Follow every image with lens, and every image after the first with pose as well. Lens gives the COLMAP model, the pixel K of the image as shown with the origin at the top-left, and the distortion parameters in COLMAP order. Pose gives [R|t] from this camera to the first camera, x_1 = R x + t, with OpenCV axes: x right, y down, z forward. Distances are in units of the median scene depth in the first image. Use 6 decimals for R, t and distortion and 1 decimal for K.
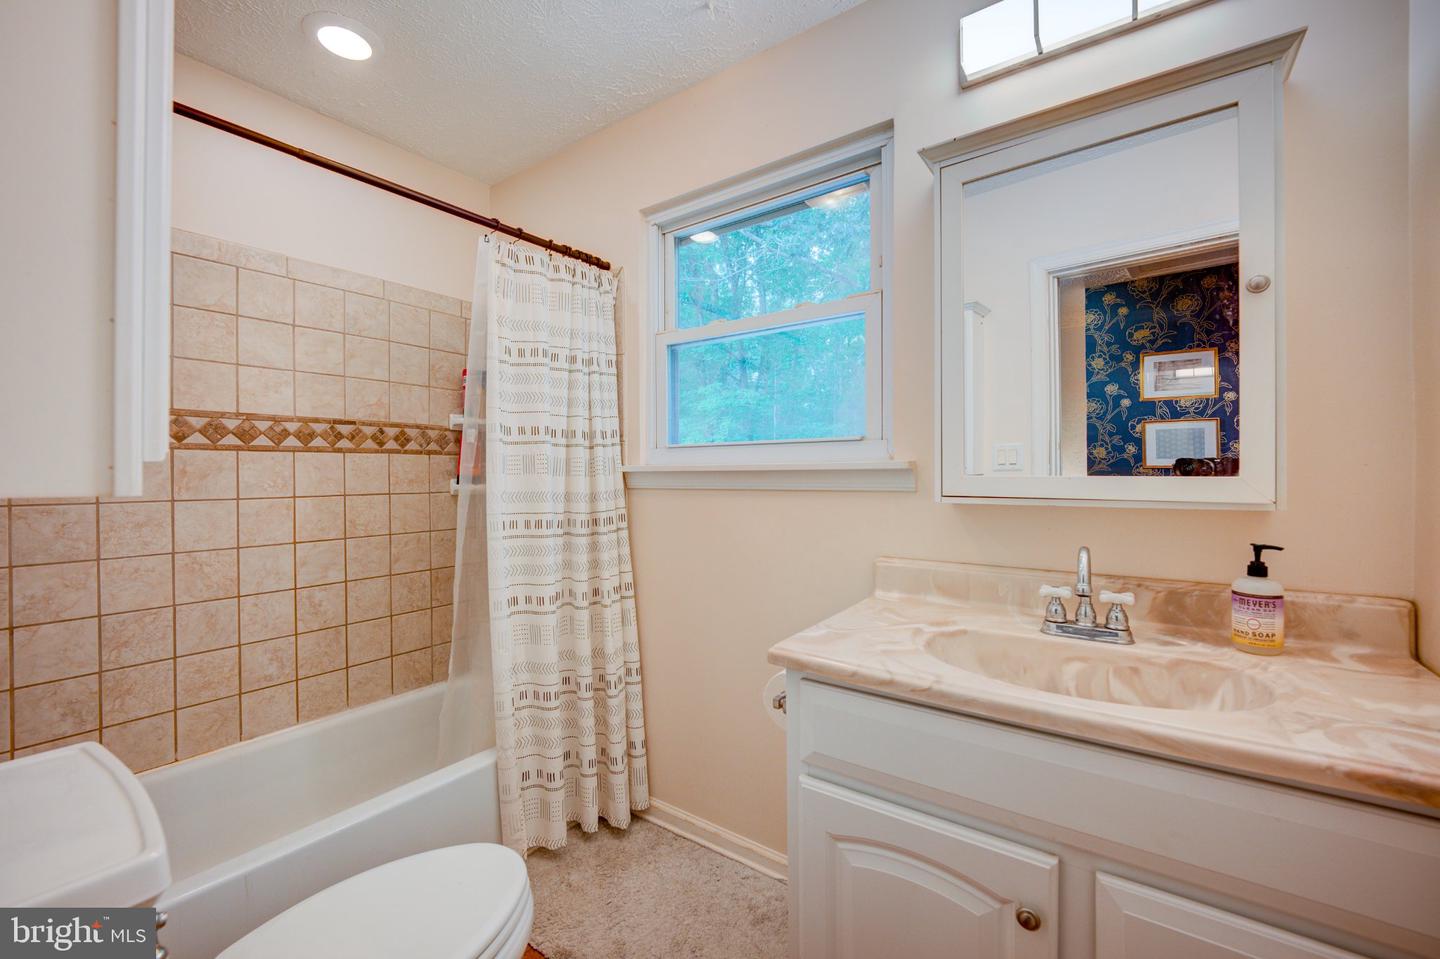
lens RADIAL K [[580.8, 0, 713.6], [0, 580.8, 476.8], [0, 0, 1]] dist [-0.010459, 0.000331]
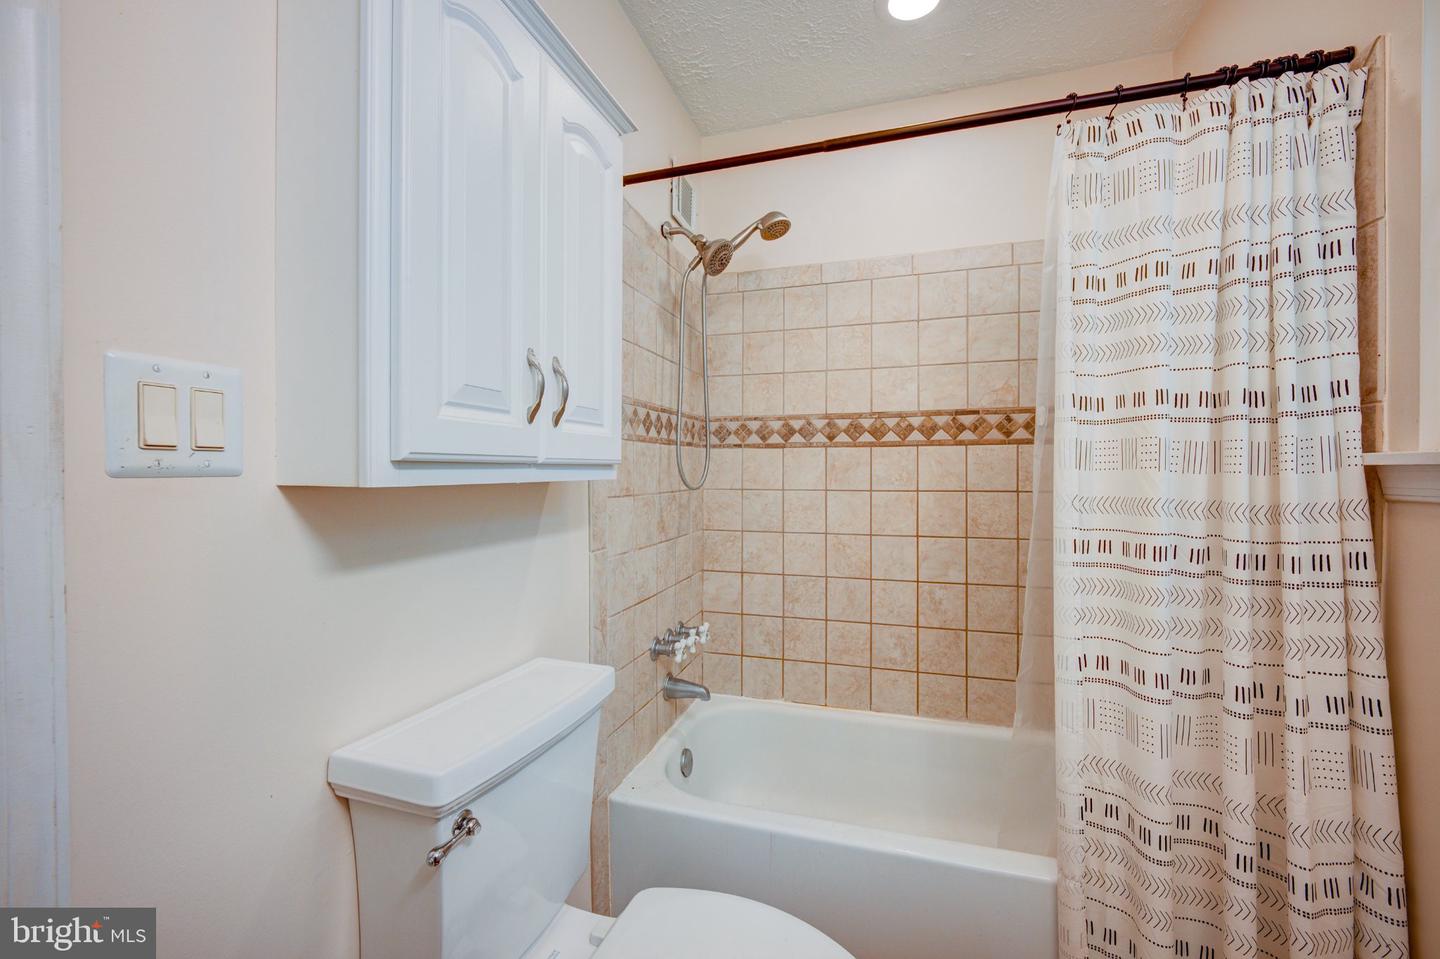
lens RADIAL K [[580.8, 0, 722.5], [0, 580.8, 475.5], [0, 0, 1]] dist [-0.010459, 0.000331]
pose [[0.326737, 0.015003, -0.944996, 0.125870], [-0.004102, 0.999887, 0.014456, -0.005252], [0.945107, -0.000847, 0.326761, 0.361887]]
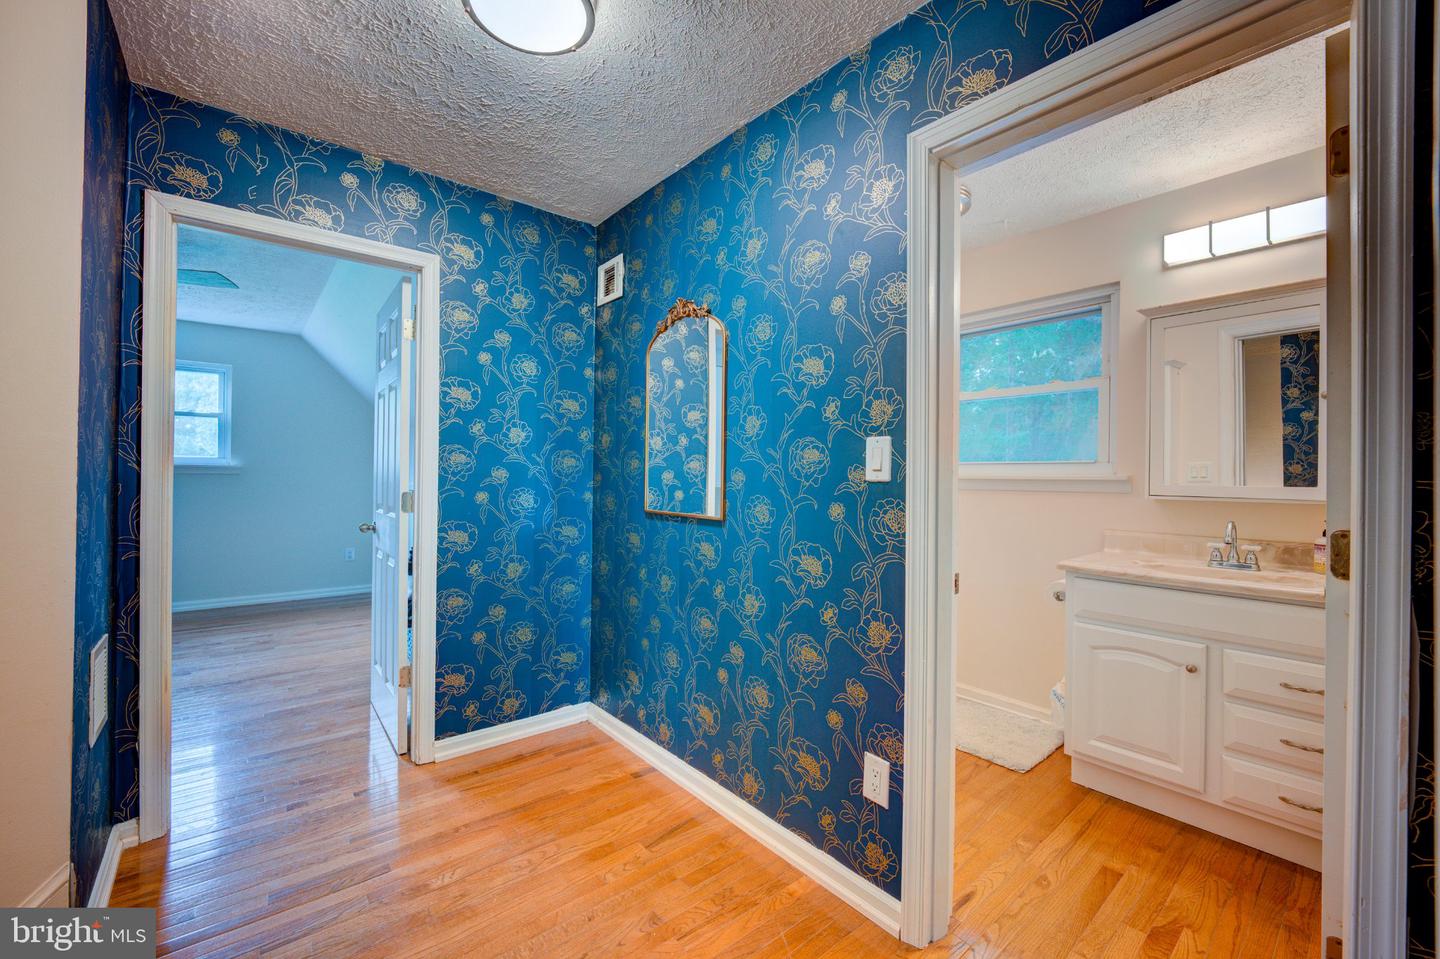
lens RADIAL K [[580.8, 0, 721.7], [0, 580.8, 473.8], [0, 0, 1]] dist [-0.010459, 0.000331]
pose [[0.971116, 0.020040, -0.237767, -0.110195], [-0.023074, 0.999684, -0.009986, 0.003355], [0.237491, 0.015184, 0.971271, -0.249203]]
